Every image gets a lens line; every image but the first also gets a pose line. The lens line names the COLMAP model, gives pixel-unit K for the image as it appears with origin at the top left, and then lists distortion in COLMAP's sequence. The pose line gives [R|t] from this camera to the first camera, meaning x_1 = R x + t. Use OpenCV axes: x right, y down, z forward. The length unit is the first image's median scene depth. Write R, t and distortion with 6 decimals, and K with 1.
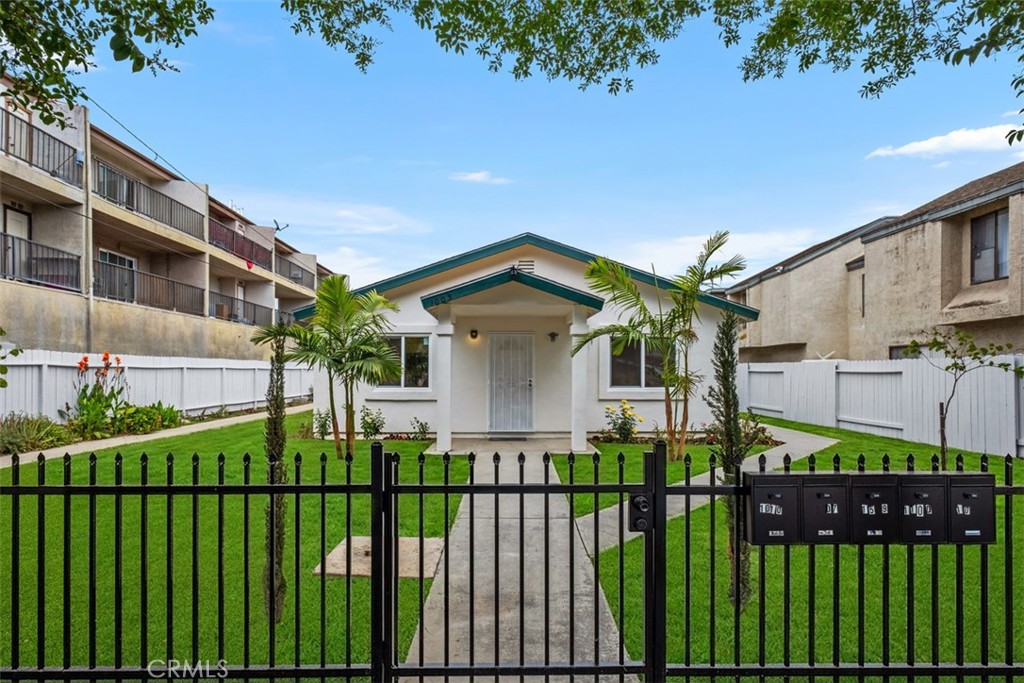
lens RADIAL K [[463.7, 0, 511.1], [0, 463.7, 371.8], [0, 0, 1]] dist [0.000241, -0.000017]
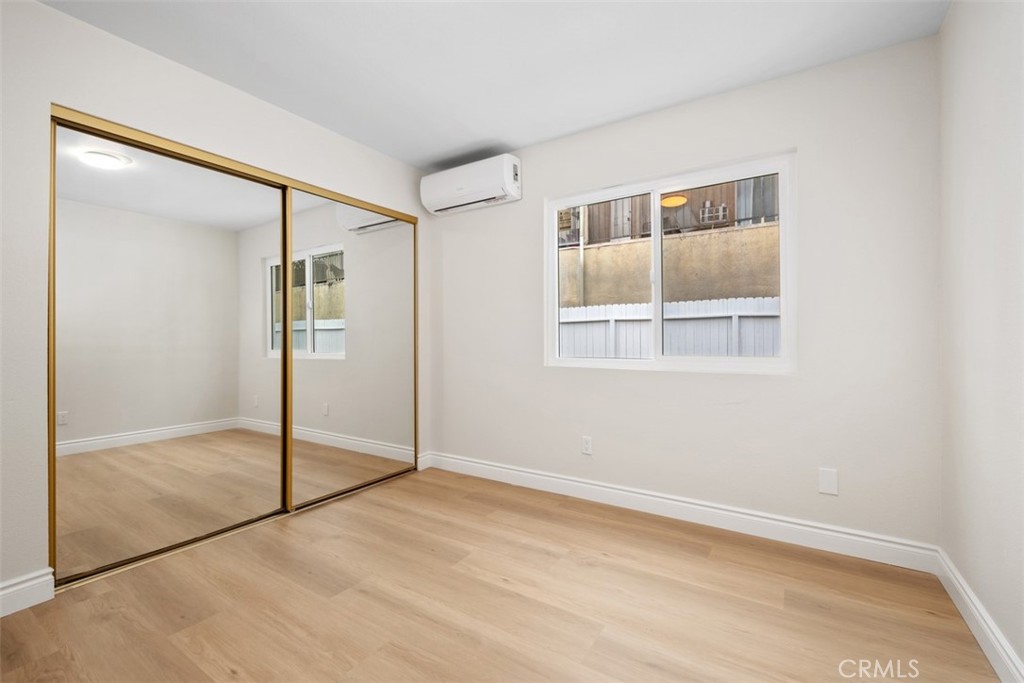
lens RADIAL K [[436.5, 0, 512.0], [0, 436.5, 341.5], [0, 0, 1]] dist [0.000040, 0.000002]
pose [[-0.559072, 0.001017, -0.829118, -0.072767], [0.006354, 0.999975, -0.003058, 0.023938], [0.829095, -0.006978, -0.559065, 1.079263]]
